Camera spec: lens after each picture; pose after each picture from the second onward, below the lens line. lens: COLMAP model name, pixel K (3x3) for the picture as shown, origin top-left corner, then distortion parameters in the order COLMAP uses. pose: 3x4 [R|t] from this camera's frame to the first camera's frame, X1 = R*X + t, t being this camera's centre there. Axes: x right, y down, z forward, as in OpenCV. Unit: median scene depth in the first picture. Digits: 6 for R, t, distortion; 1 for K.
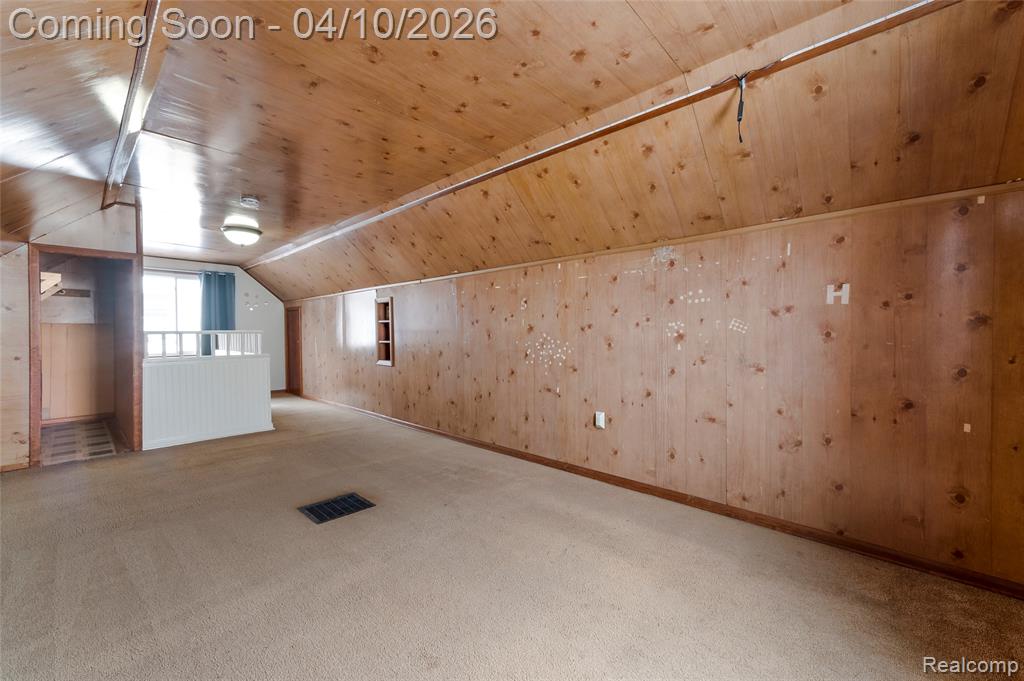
lens RADIAL K [[407.0, 0, 513.6], [0, 407.0, 337.0], [0, 0, 1]] dist [0.003354, 0.001233]
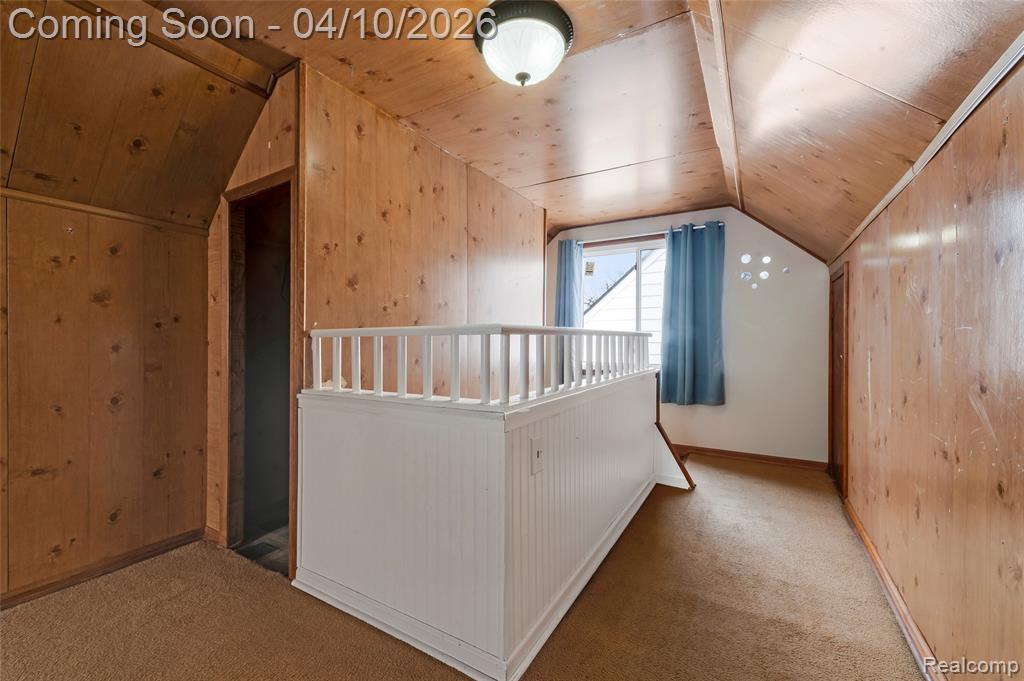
lens RADIAL K [[407.0, 0, 515.8], [0, 407.0, 343.6], [0, 0, 1]] dist [0.003354, 0.001233]
pose [[0.207518, 0.012705, -0.978149, -0.222995], [-0.005747, 0.999914, 0.011769, -0.002359], [0.978214, 0.003179, 0.207573, 0.634907]]
